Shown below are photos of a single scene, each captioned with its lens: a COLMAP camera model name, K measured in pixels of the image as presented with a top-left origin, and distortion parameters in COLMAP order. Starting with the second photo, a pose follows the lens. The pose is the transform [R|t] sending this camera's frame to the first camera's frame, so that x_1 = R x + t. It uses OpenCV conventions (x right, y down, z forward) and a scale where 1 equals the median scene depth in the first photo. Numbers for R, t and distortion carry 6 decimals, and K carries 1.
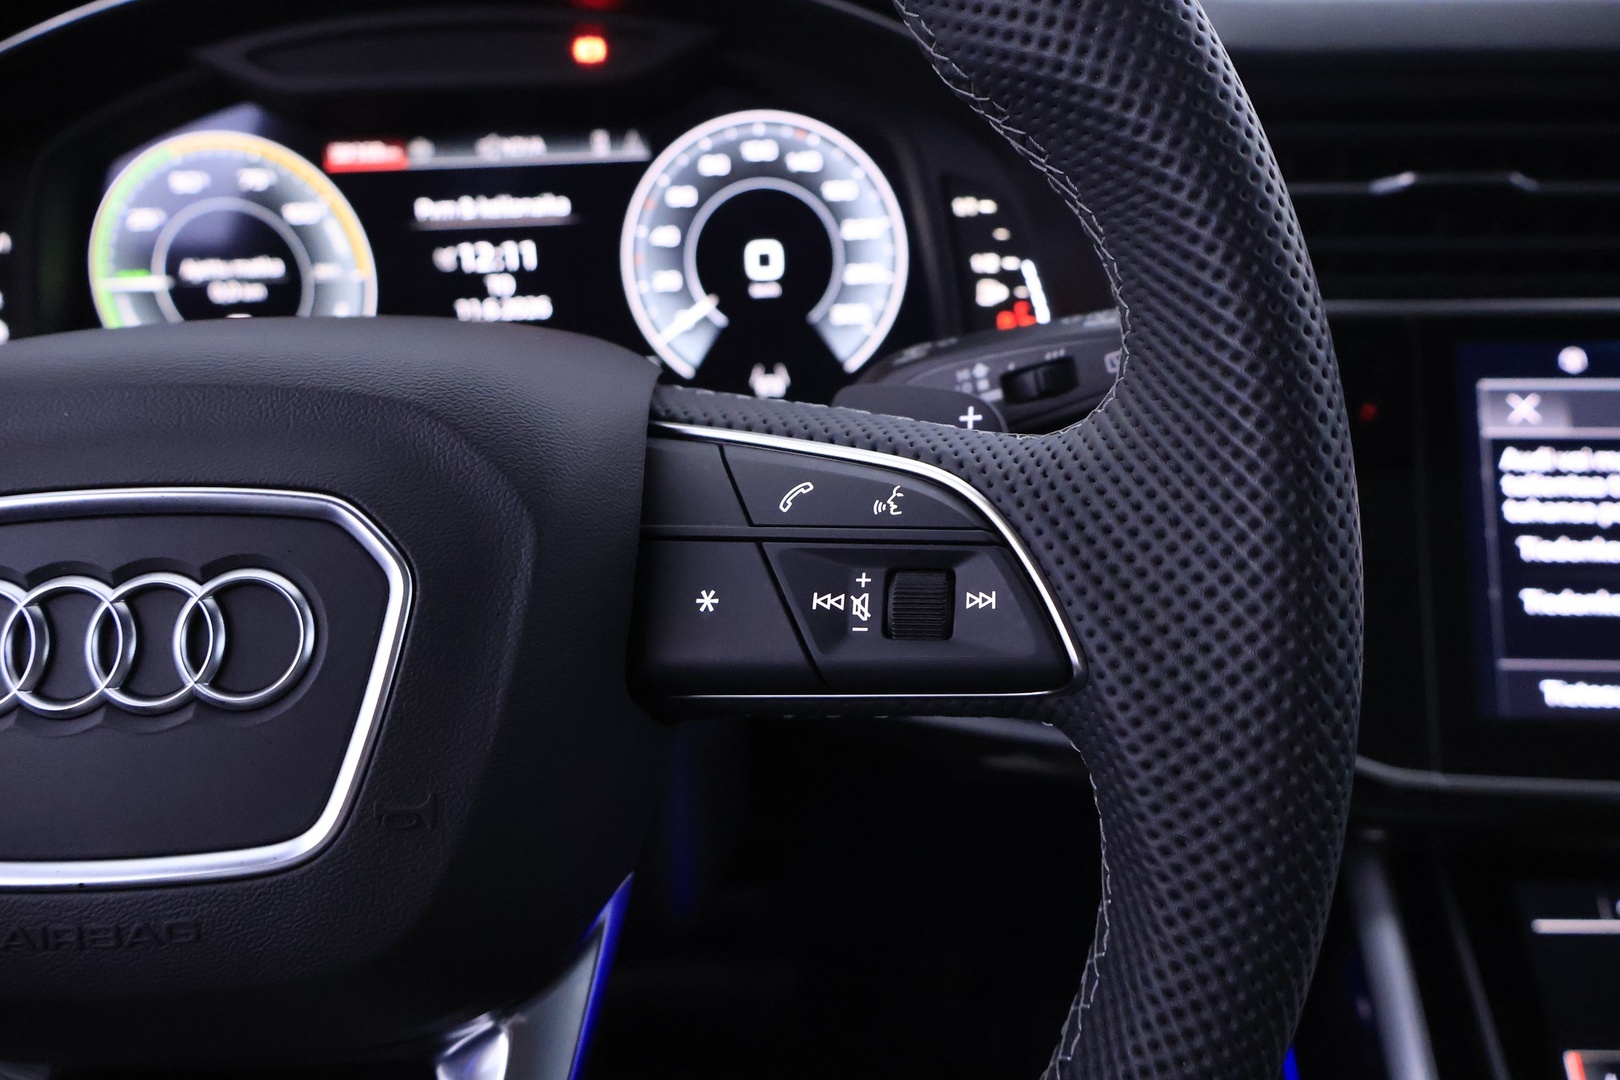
lens RADIAL K [[1359.6, 0, 807.4], [0, 1359.6, 544.6], [0, 0, 1]] dist [-0.000021, -0.003899]
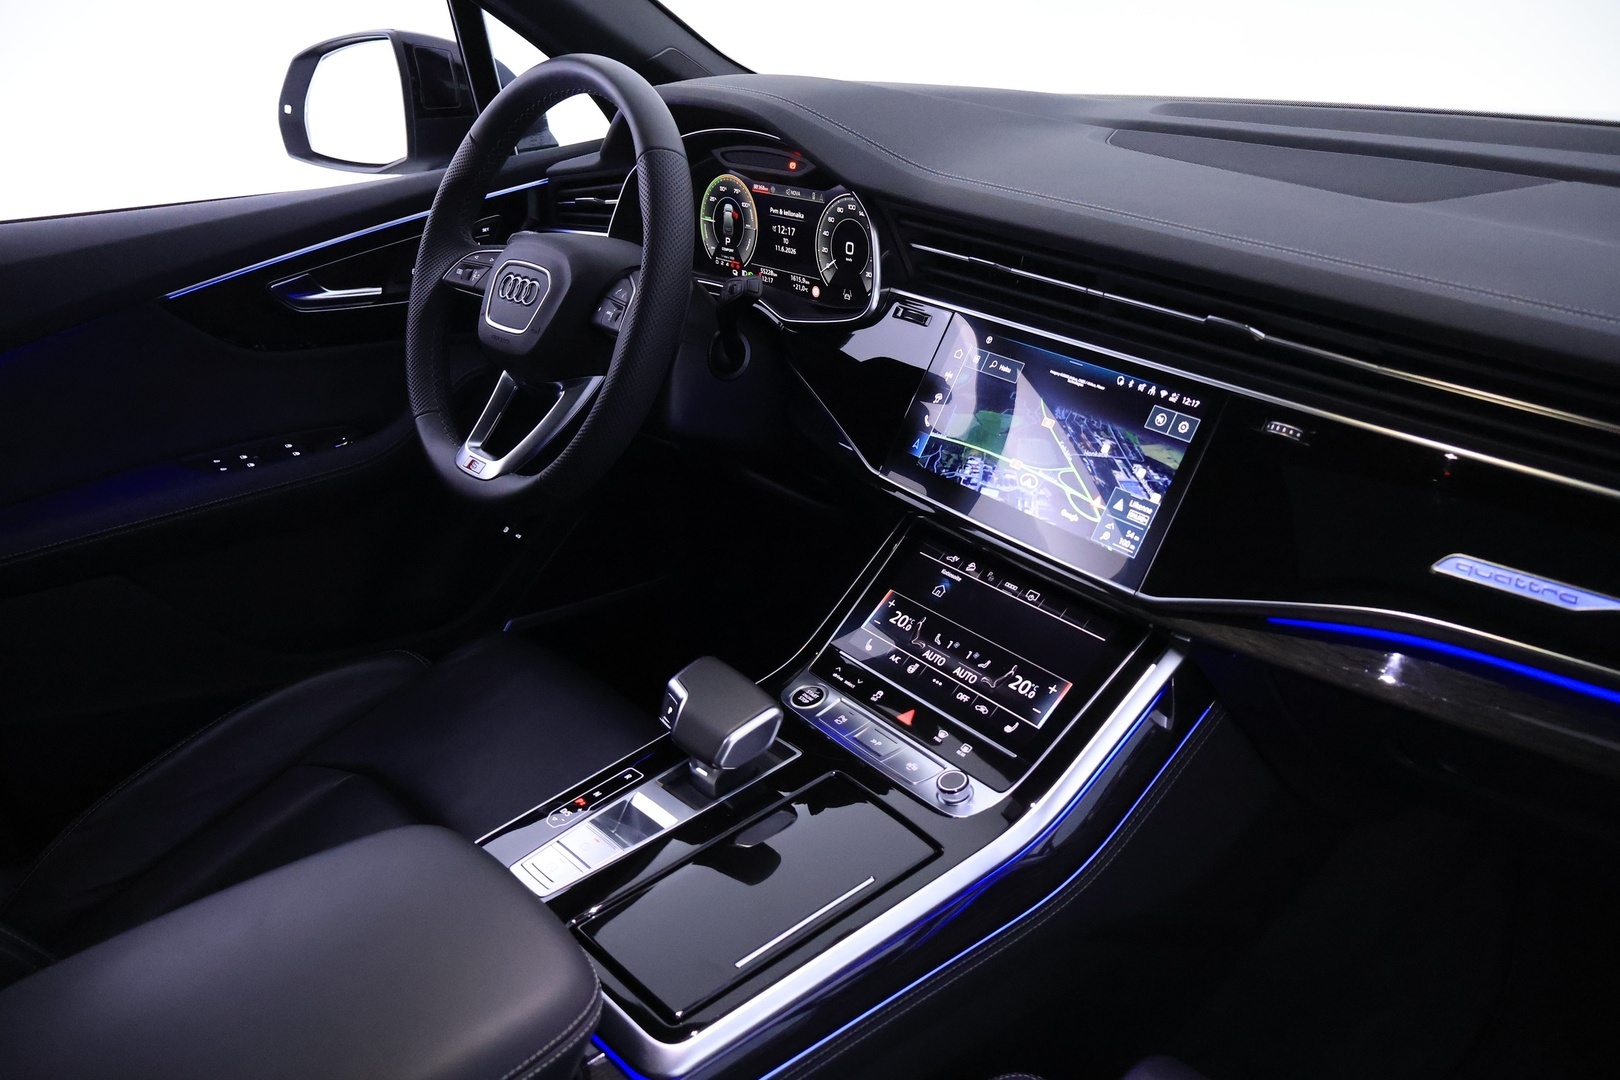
lens RADIAL K [[1359.6, 0, 806.8], [0, 1359.6, 537.7], [0, 0, 1]] dist [-0.000021, -0.003899]
pose [[0.638197, 0.316086, -0.701993, 1.938113], [-0.241003, 0.948025, 0.207765, -0.207481], [0.731178, 0.036587, 0.681204, -0.819492]]
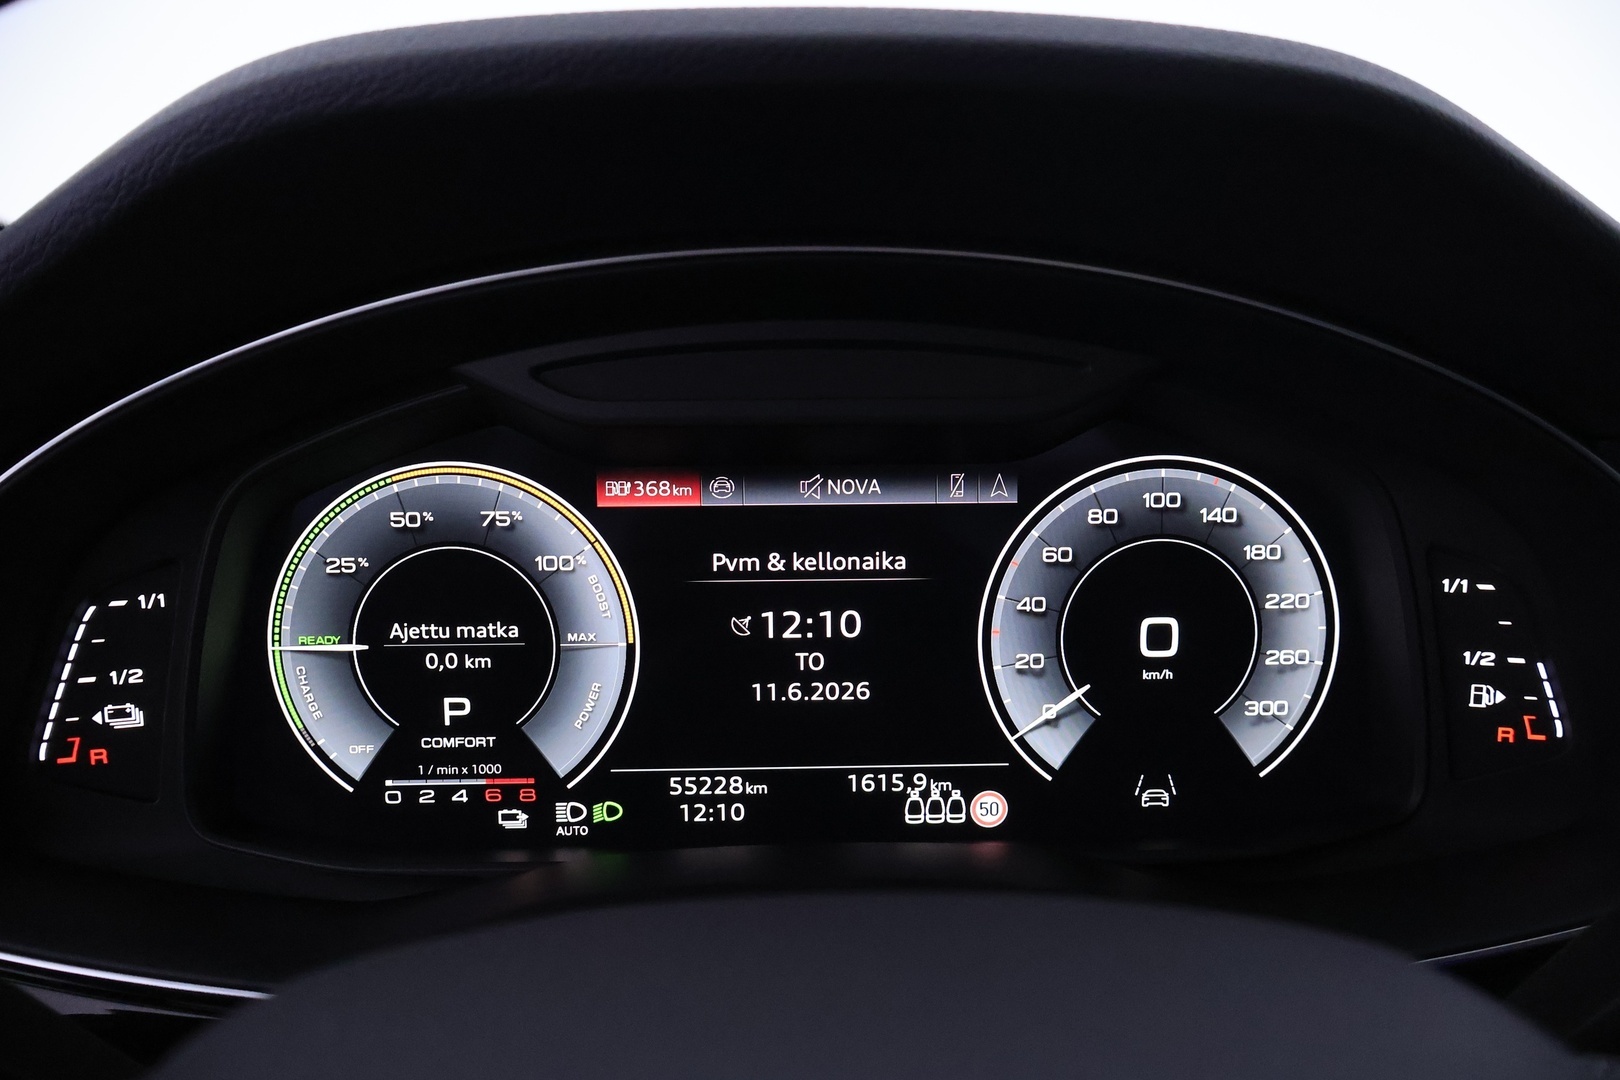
lens RADIAL K [[1359.6, 0, 812.6], [0, 1359.6, 542.5], [0, 0, 1]] dist [-0.000021, -0.003899]
pose [[0.999326, 0.023175, 0.028473, -0.252774], [-0.017894, 0.984680, -0.173449, -0.126737], [-0.032056, 0.172822, 0.984431, 0.244546]]
